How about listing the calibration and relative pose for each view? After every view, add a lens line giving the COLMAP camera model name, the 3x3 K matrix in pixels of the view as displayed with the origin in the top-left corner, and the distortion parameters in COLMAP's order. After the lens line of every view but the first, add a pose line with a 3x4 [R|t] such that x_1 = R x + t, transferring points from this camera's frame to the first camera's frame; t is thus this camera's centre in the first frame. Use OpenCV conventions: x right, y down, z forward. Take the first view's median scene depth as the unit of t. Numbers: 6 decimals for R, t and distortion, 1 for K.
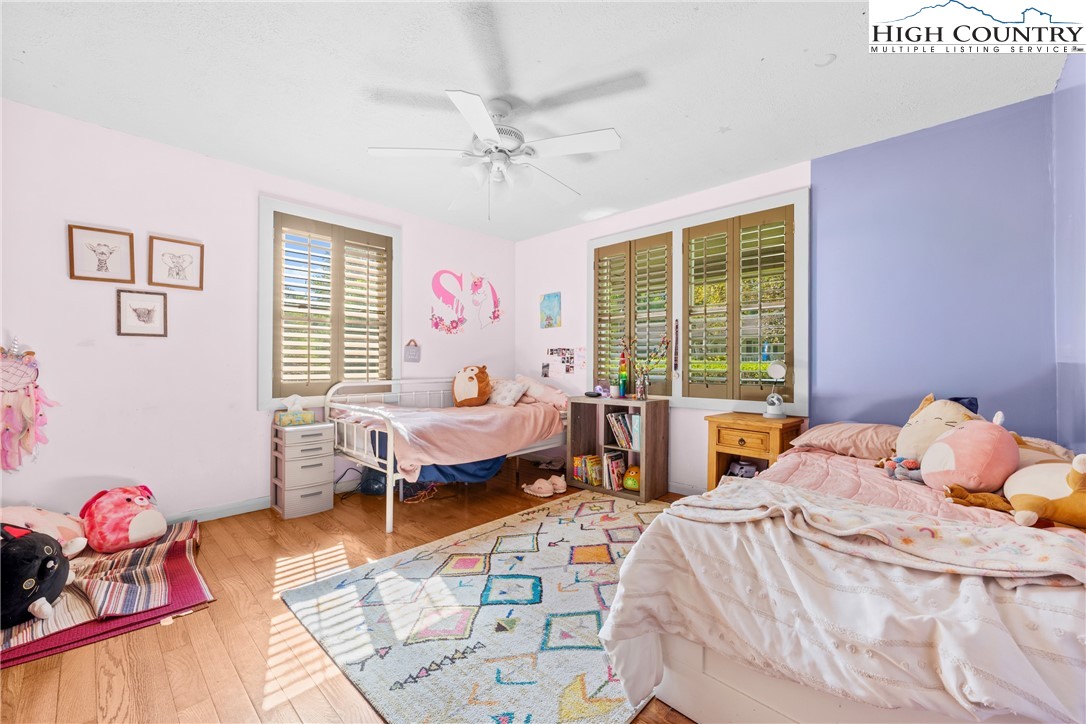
lens RADIAL K [[432.5, 0, 543.0], [0, 432.5, 362.0], [0, 0, 1]] dist [0.001151, 0.000054]
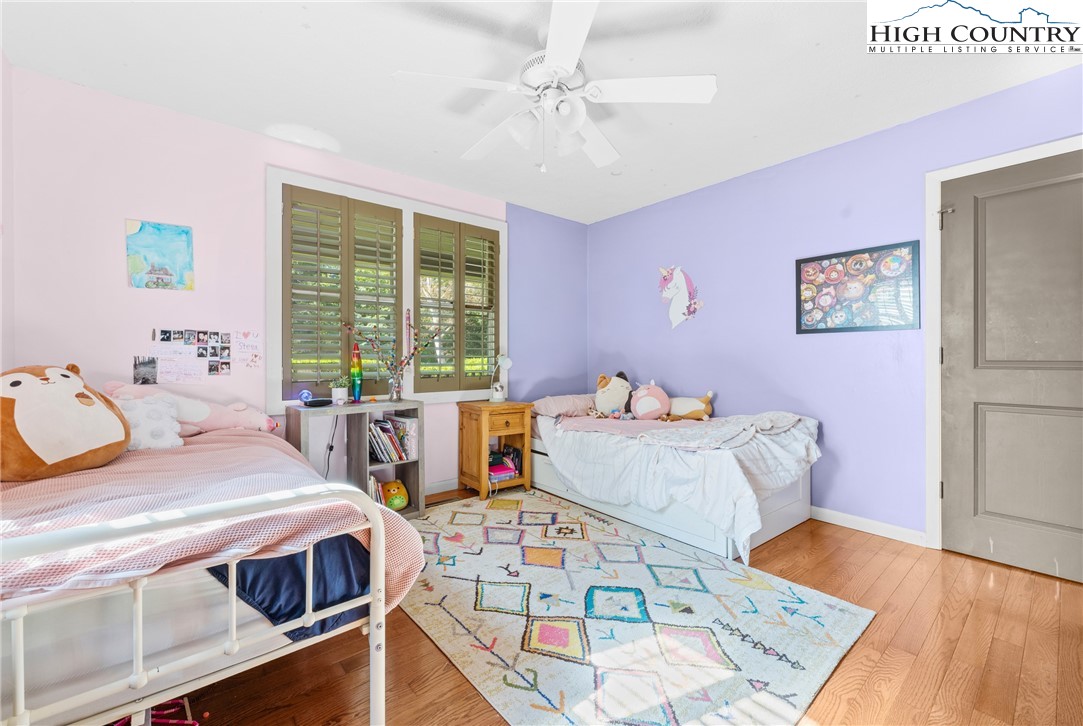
lens RADIAL K [[452.5, 0, 541.5], [0, 452.5, 363.0], [0, 0, 1]] dist [-0.007472, 0.000292]
pose [[0.098007, -0.015143, 0.995071, -0.814761], [-0.005817, 0.999858, 0.015788, -0.002801], [-0.995169, -0.007336, 0.097905, 0.835908]]
